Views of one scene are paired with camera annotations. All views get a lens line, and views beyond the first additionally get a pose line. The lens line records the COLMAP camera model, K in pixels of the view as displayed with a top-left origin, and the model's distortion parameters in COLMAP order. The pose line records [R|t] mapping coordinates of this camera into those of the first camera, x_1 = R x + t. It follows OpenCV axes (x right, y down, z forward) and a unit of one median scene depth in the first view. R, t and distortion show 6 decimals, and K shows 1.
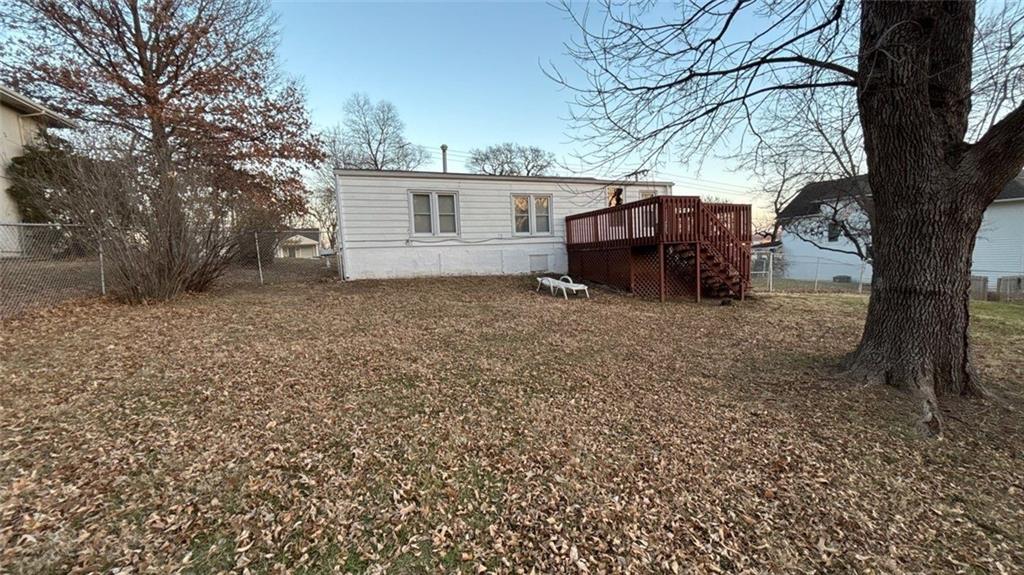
lens RADIAL K [[410.3, 0, 512.8], [0, 410.3, 285.8], [0, 0, 1]] dist [-0.001942, 0.001392]
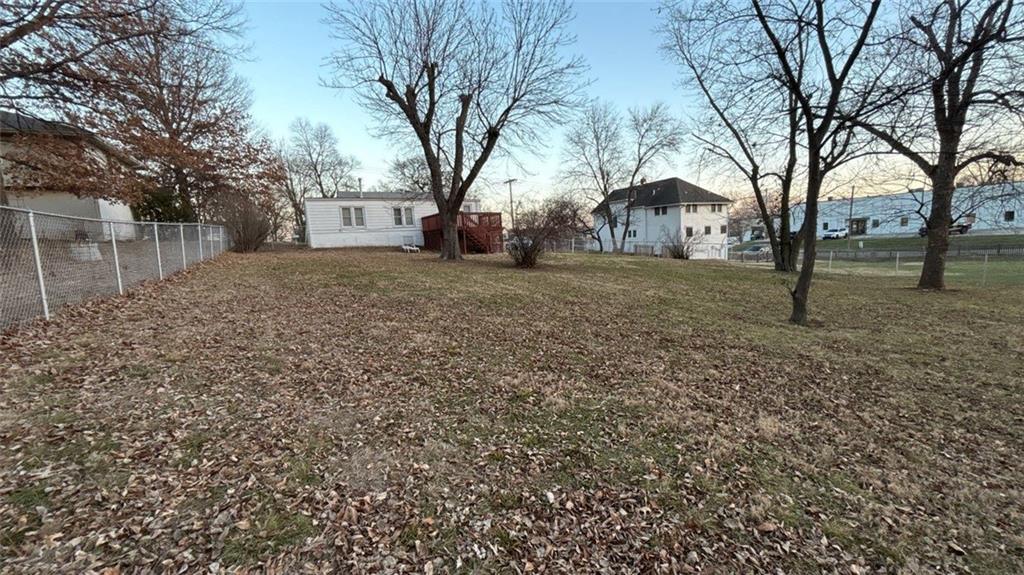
lens RADIAL K [[410.3, 0, 510.9], [0, 410.3, 289.8], [0, 0, 1]] dist [-0.001942, 0.001392]
pose [[0.992261, -0.028207, 0.120923, 0.342198], [0.023864, 0.999022, 0.037221, 0.136765], [-0.121855, -0.034047, 0.991964, -1.180167]]
